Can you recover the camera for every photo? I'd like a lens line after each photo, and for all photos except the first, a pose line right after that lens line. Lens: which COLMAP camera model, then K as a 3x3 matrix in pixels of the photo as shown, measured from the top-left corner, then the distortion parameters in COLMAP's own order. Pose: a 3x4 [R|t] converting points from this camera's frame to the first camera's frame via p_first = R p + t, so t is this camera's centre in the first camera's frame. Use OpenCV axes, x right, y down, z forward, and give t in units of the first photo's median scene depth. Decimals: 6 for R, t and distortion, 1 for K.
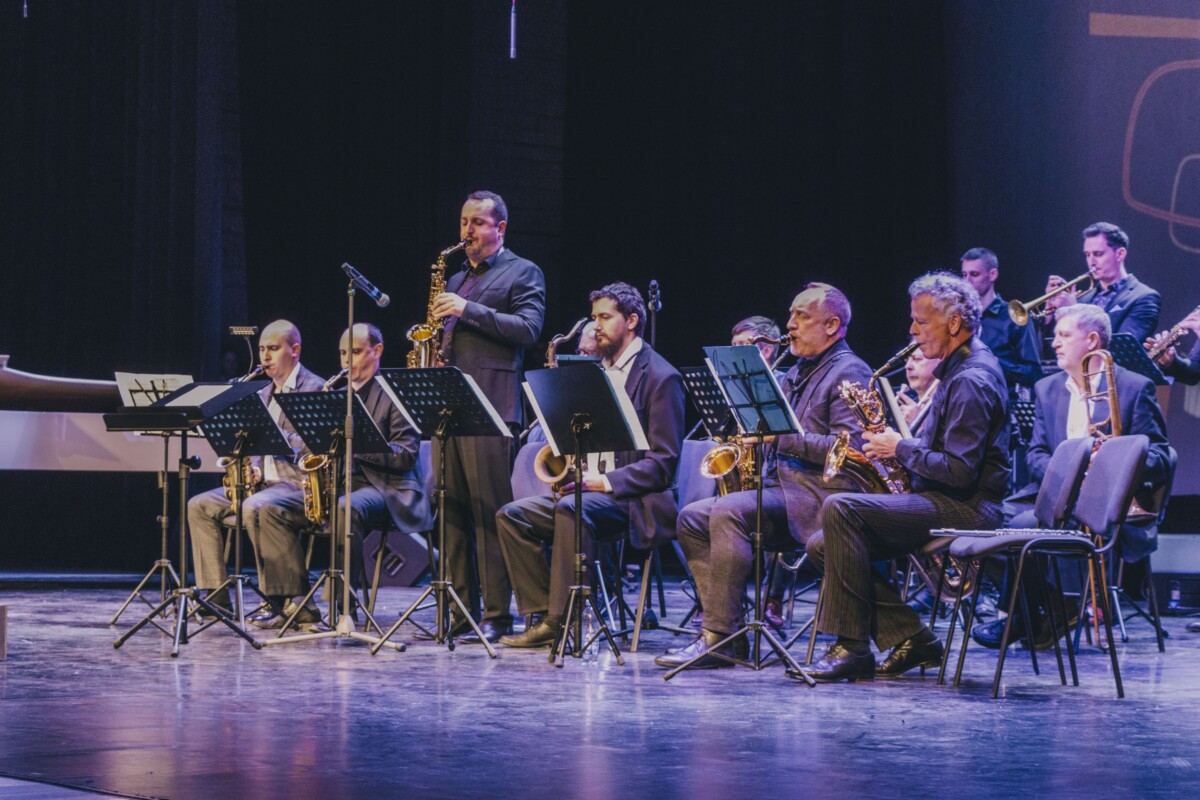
lens RADIAL K [[3126.4, 0, 600.0], [0, 3126.4, 400.0], [0, 0, 1]] dist [-0.396879, -0.191380]
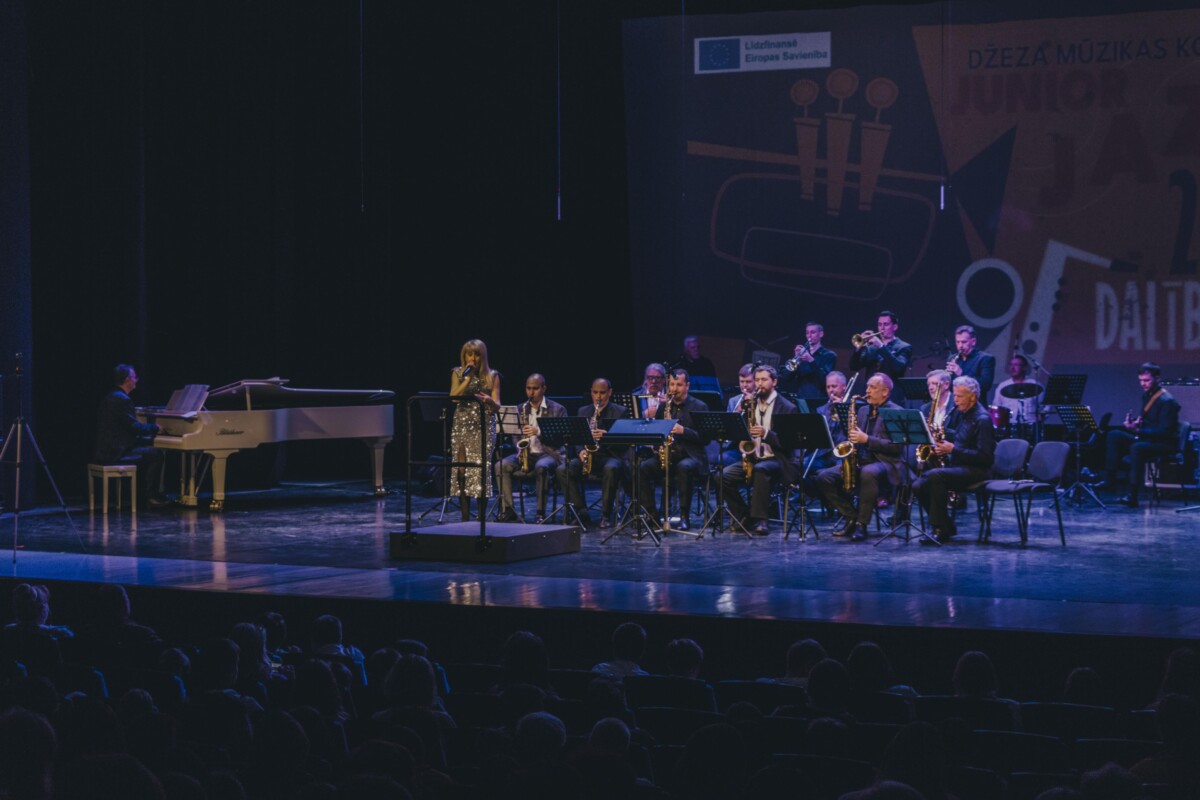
lens RADIAL K [[3126.4, 0, 600.0], [0, 3126.4, 400.0], [0, 0, 1]] dist [-0.396879, -0.191380]
pose [[0.908180, -0.031118, 0.417422, -0.944611], [0.002092, 0.997558, 0.069815, -0.155134], [-0.418575, -0.062531, 0.906027, -0.887144]]
